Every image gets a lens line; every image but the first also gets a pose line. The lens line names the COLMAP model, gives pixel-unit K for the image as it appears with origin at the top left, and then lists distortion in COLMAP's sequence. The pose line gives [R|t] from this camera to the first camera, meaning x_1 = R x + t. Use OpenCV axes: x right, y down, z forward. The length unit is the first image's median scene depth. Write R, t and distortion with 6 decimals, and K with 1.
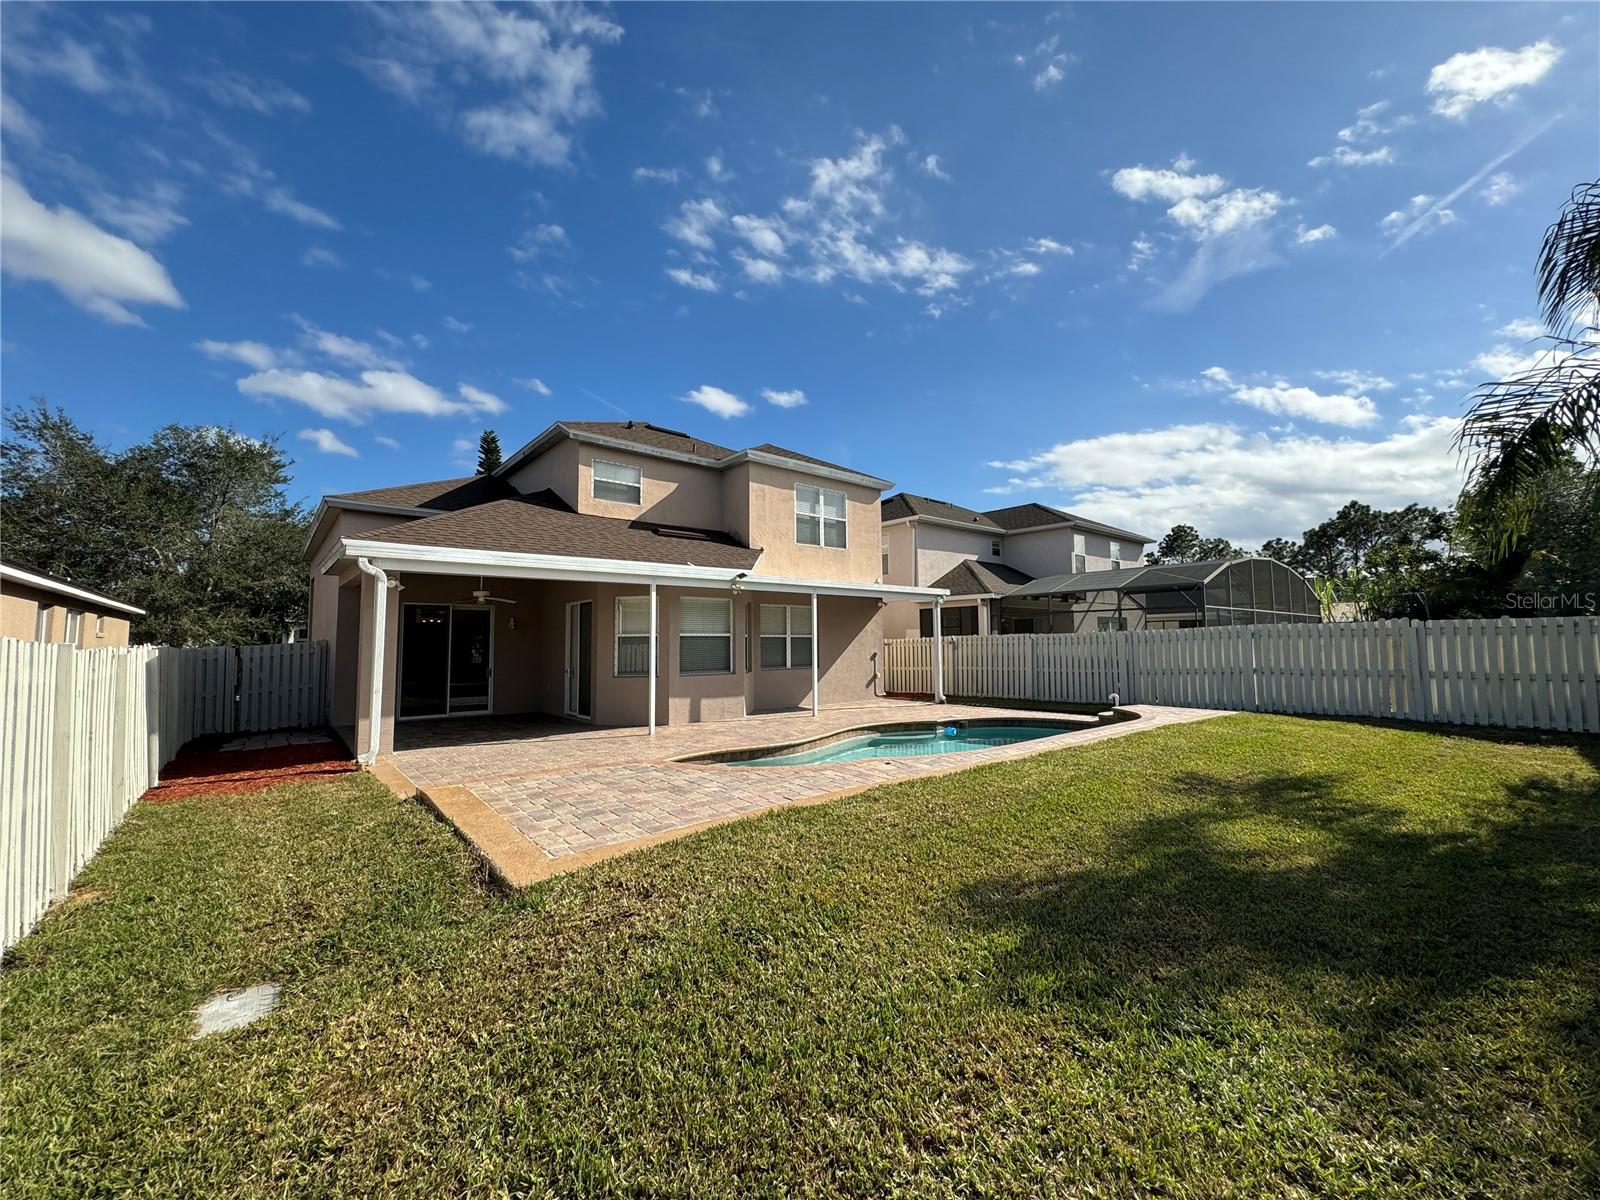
lens RADIAL K [[638.0, 0, 802.2], [0, 638.0, 600.0], [0, 0, 1]] dist [-0.001613, 0.000163]
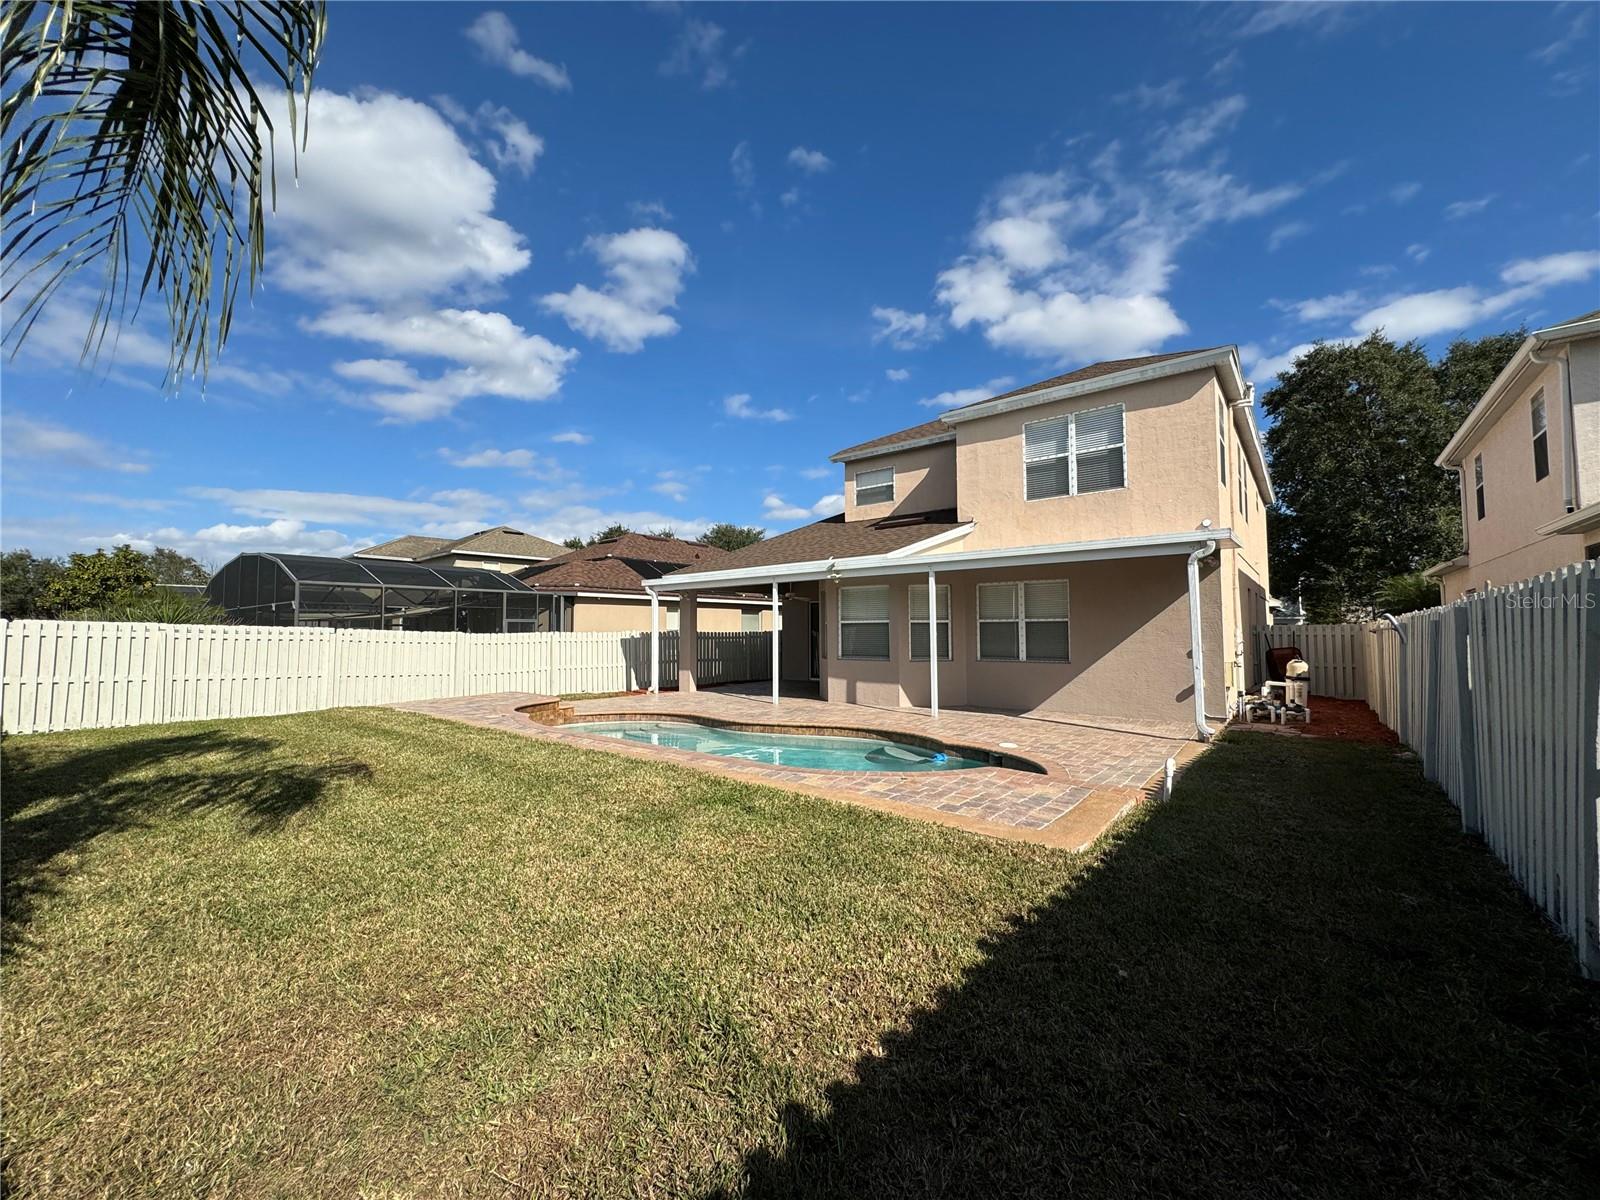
lens RADIAL K [[638.0, 0, 802.2], [0, 638.0, 600.0], [0, 0, 1]] dist [-0.001613, 0.000163]
pose [[0.175478, -0.037591, -0.983765, 0.737011], [0.072409, 0.997057, -0.025183, 0.032419], [0.981817, -0.066815, 0.177684, 0.613279]]
